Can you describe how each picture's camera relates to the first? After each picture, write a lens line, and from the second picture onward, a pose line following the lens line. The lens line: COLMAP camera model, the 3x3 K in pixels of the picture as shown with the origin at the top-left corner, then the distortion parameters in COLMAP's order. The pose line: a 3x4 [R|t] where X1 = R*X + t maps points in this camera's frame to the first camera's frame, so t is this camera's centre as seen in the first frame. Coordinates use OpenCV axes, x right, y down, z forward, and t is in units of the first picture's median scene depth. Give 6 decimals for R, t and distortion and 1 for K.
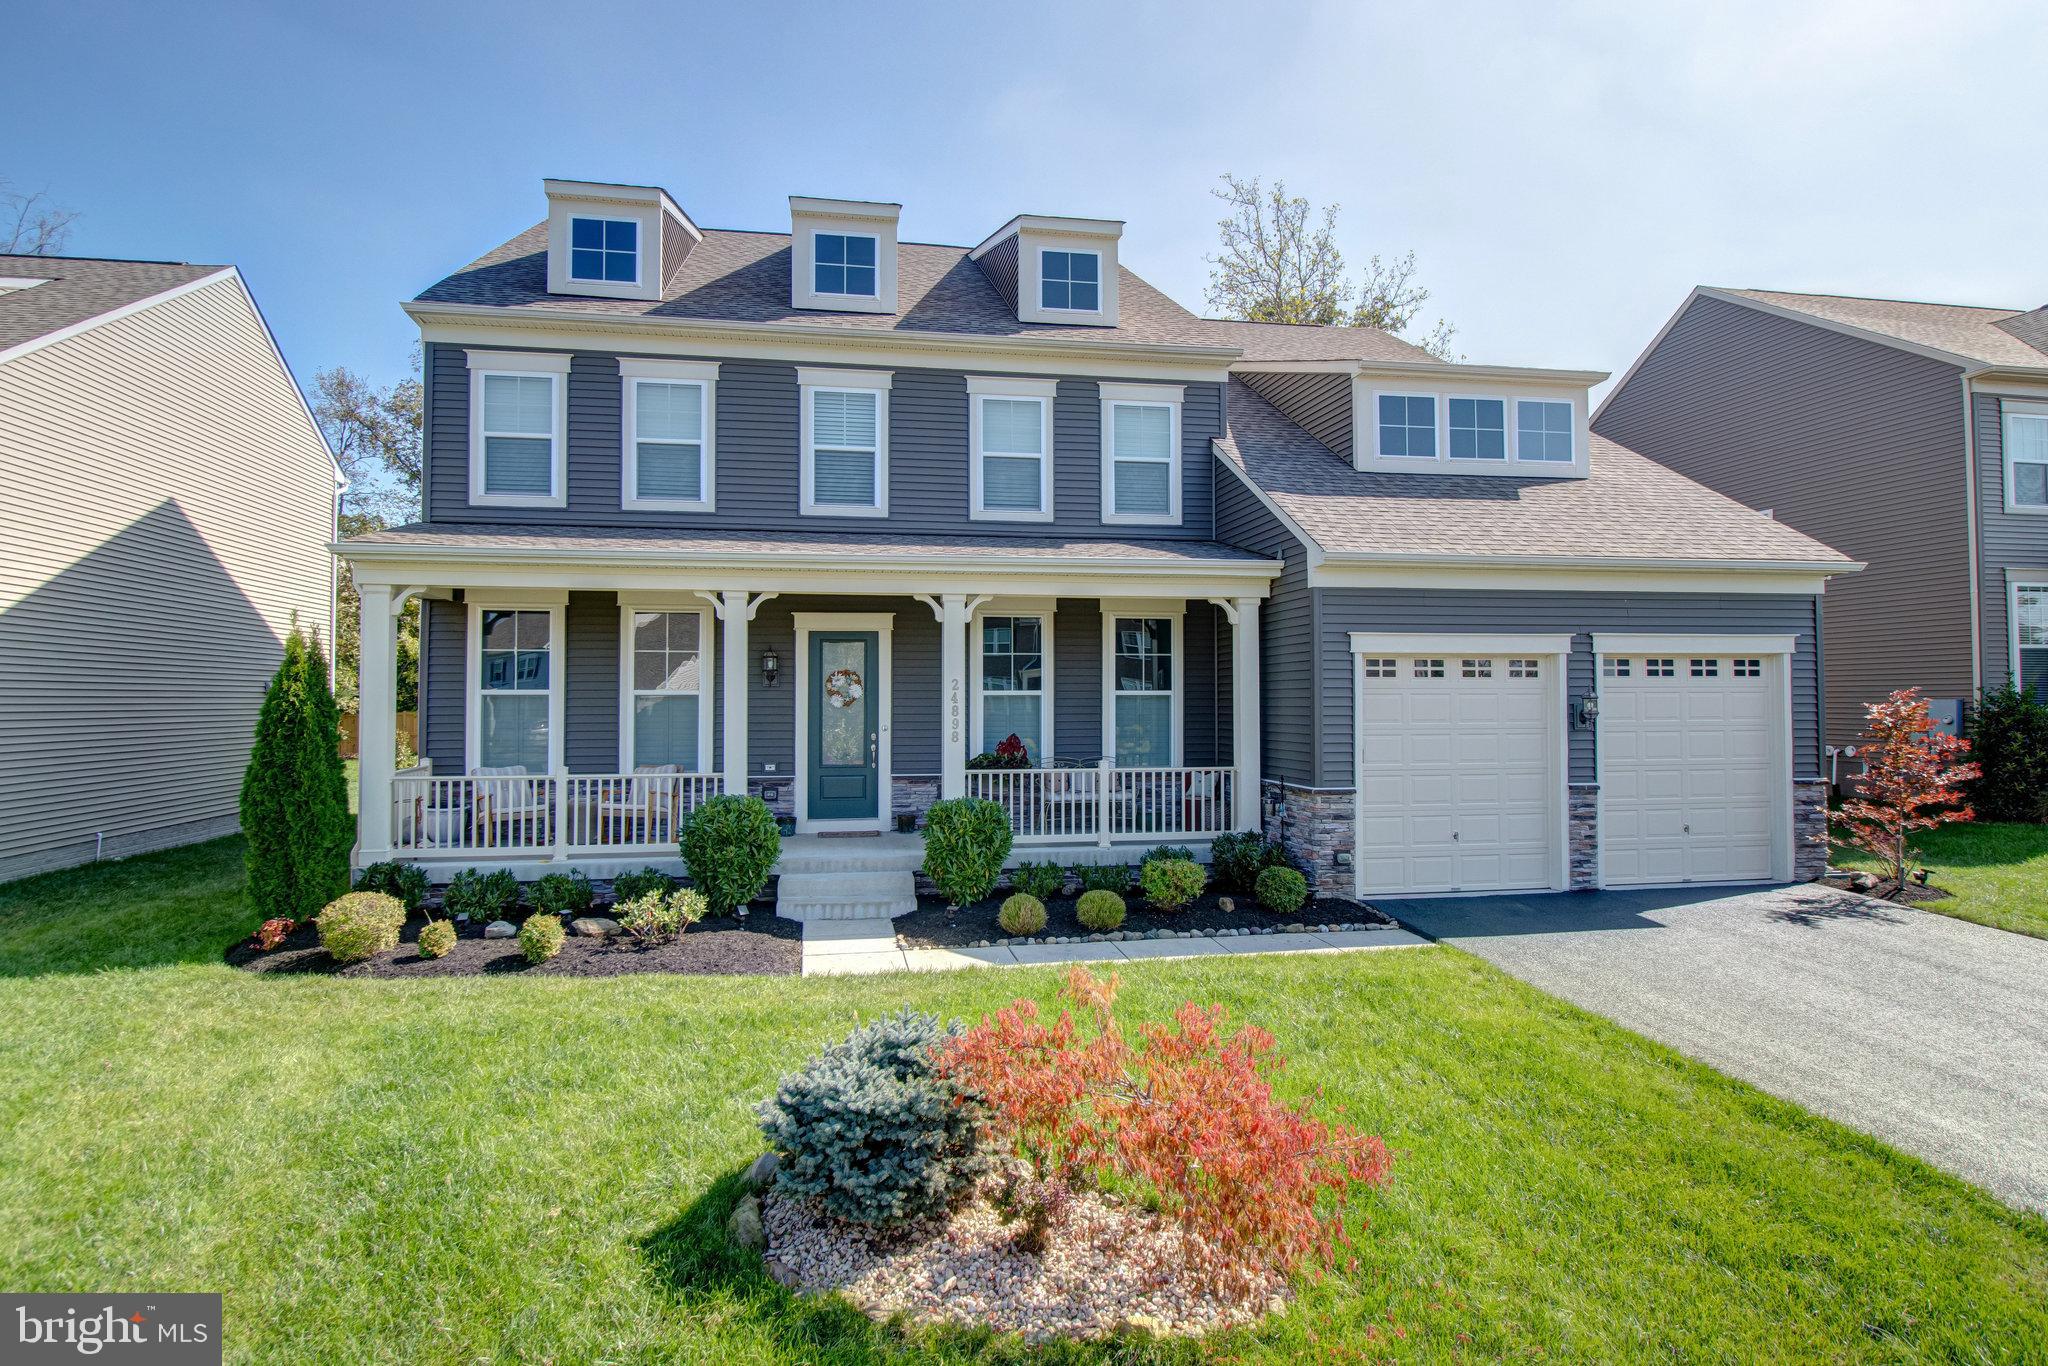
lens RADIAL K [[1088.2, 0, 1011.0], [0, 1088.2, 678.0], [0, 0, 1]] dist [0.002945, -0.011558]
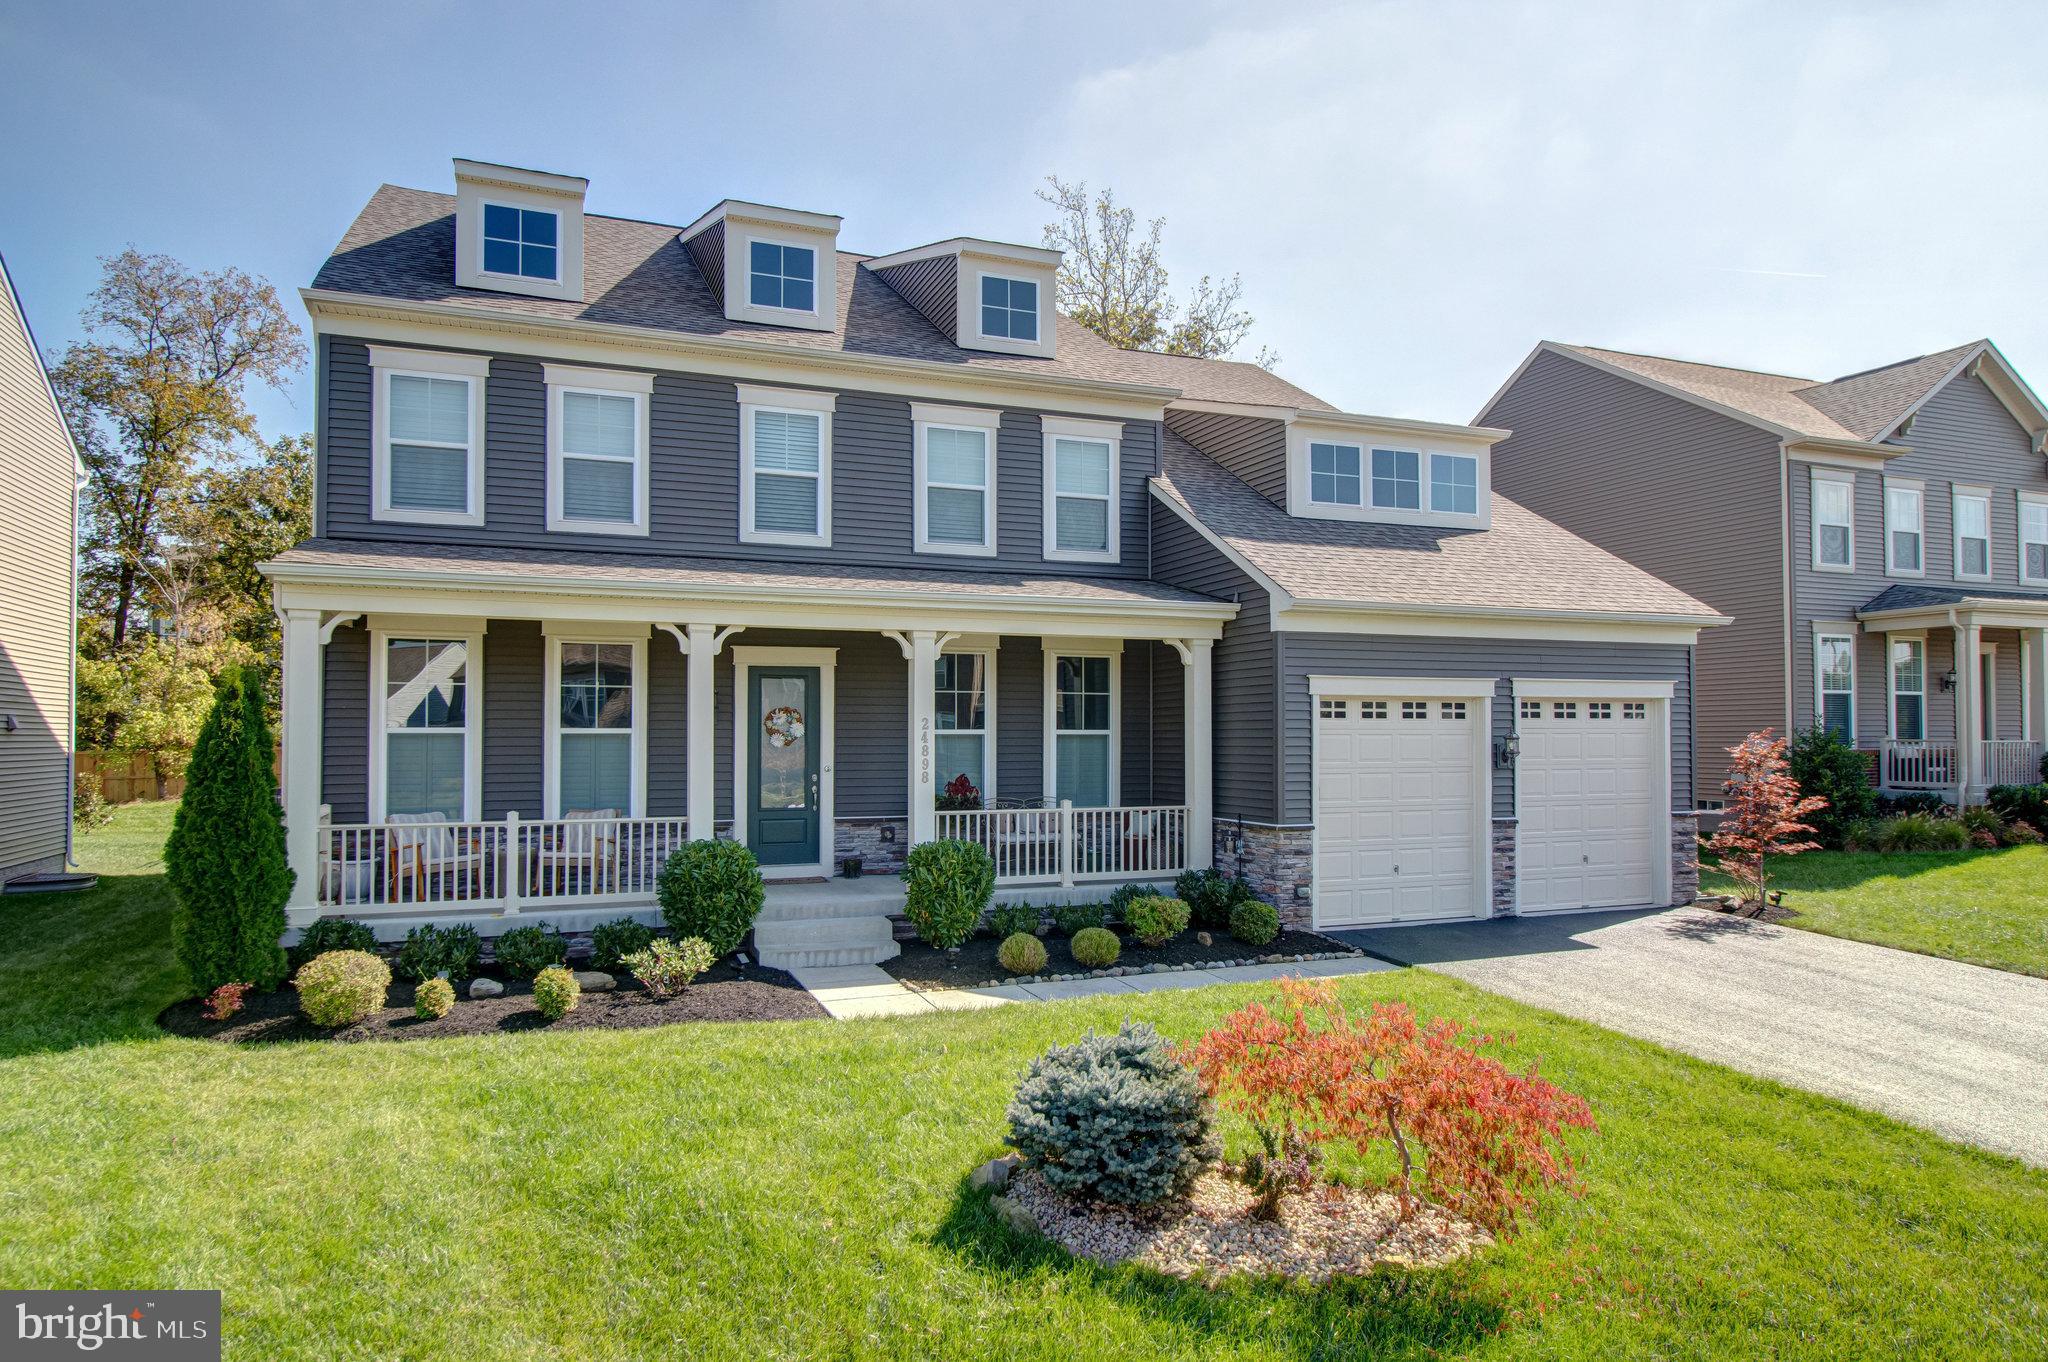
lens RADIAL K [[1210.4, 0, 995.2], [0, 1210.4, 722.7], [0, 0, 1]] dist [0.000267, -0.005499]
pose [[0.981531, 0.003931, 0.191261, -0.184637], [-0.005774, 0.999942, 0.009082, -0.004859], [-0.191214, -0.010018, 0.981497, -0.073669]]
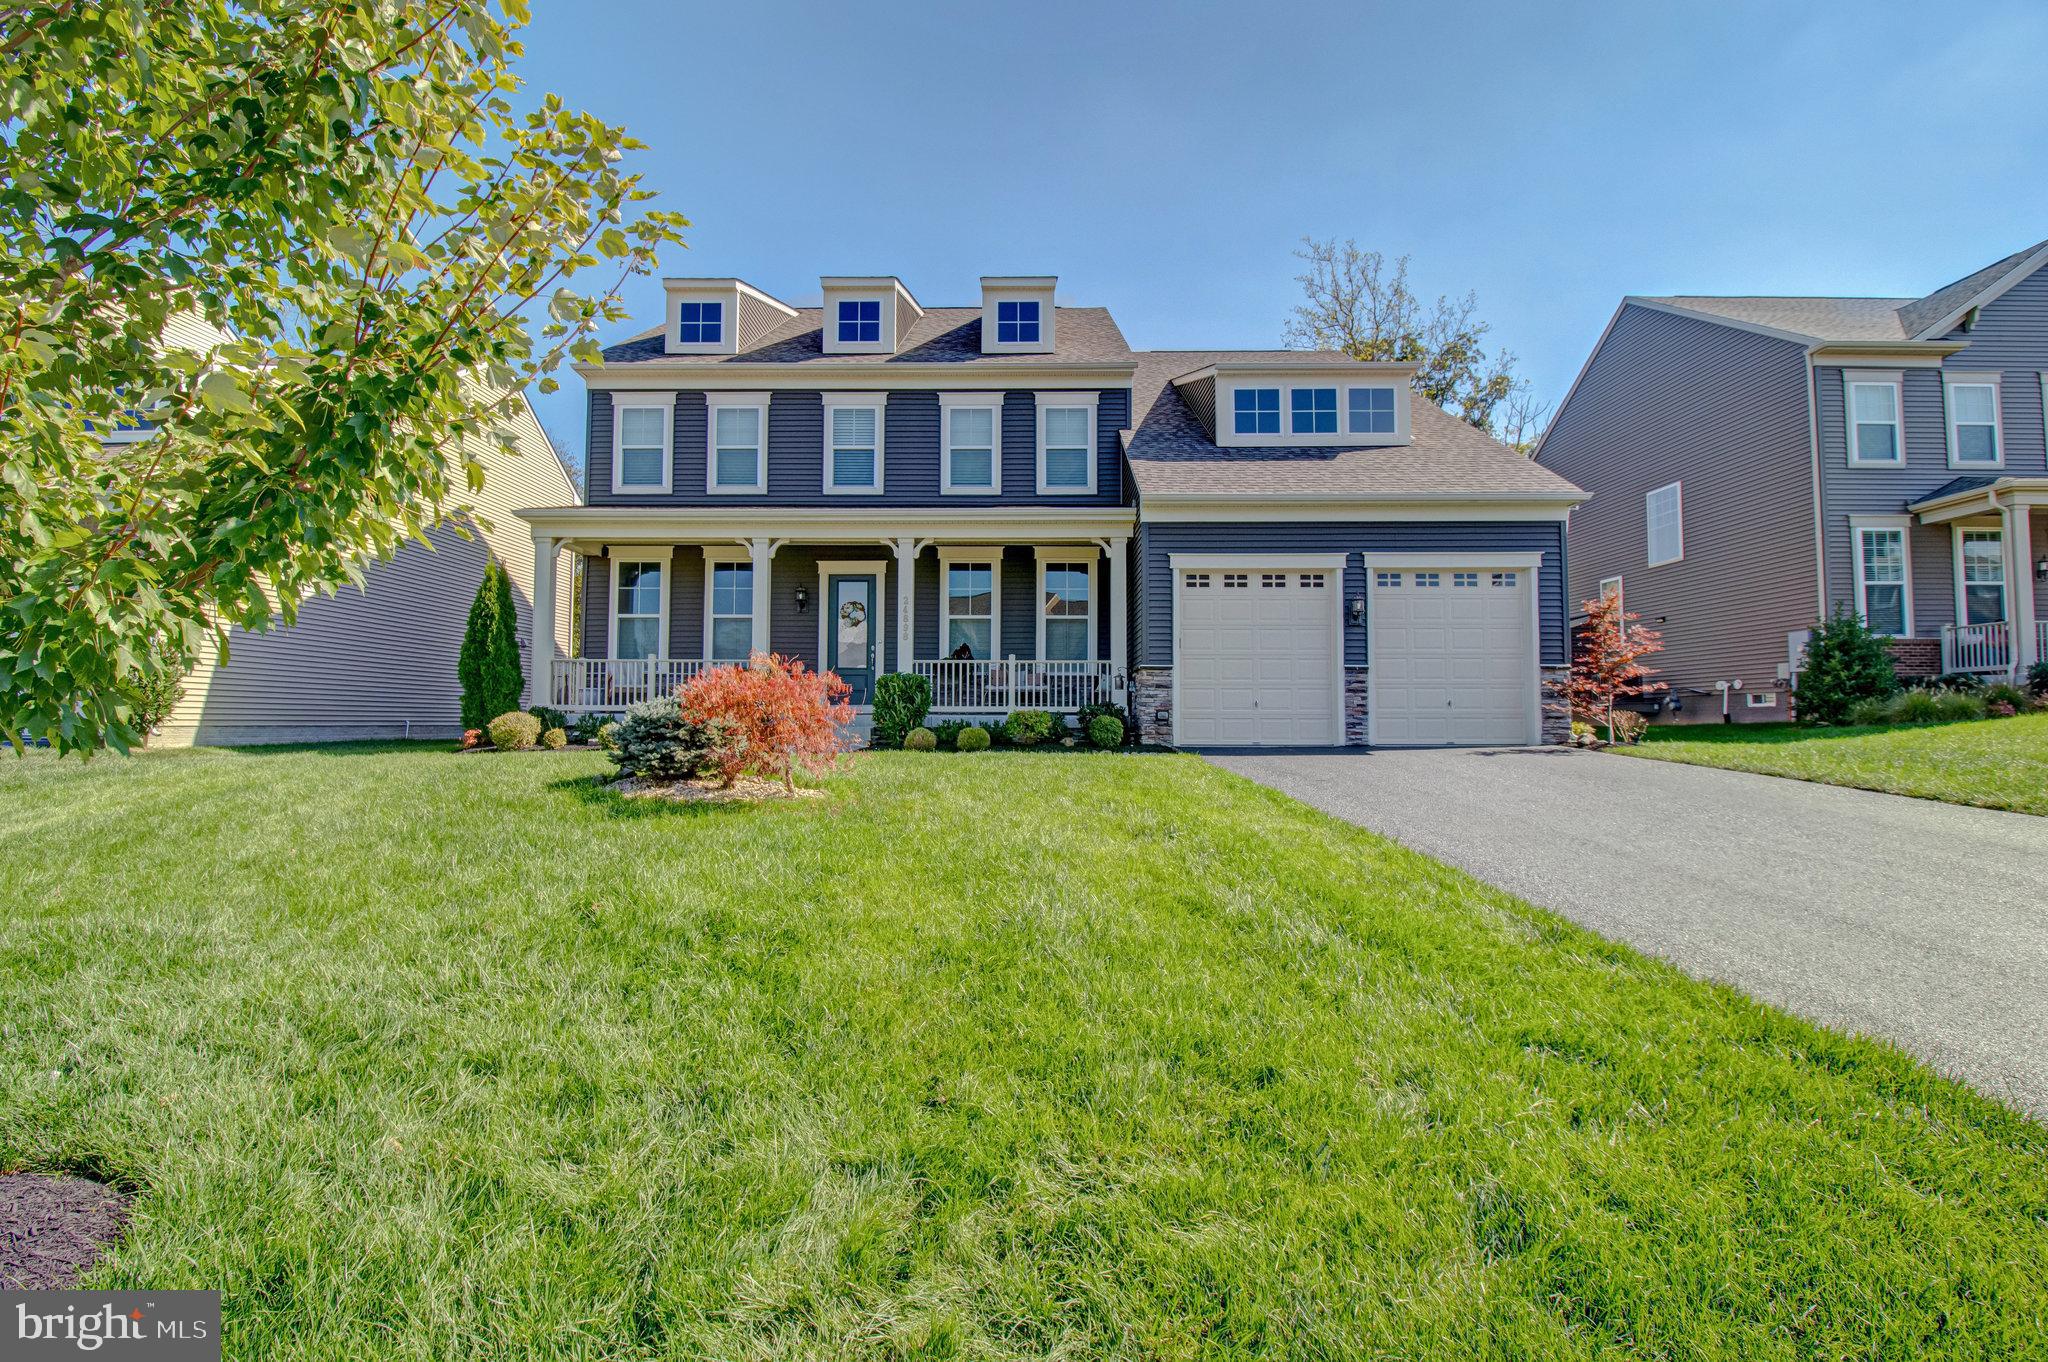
lens RADIAL K [[982.8, 0, 1014.3], [0, 982.8, 673.7], [0, 0, 1]] dist [-0.002696, -0.008653]
pose [[0.982917, -0.003868, -0.184010, 0.310662], [-0.001428, 0.999589, -0.028638, 0.132312], [0.184045, 0.028412, 0.982507, -0.243104]]
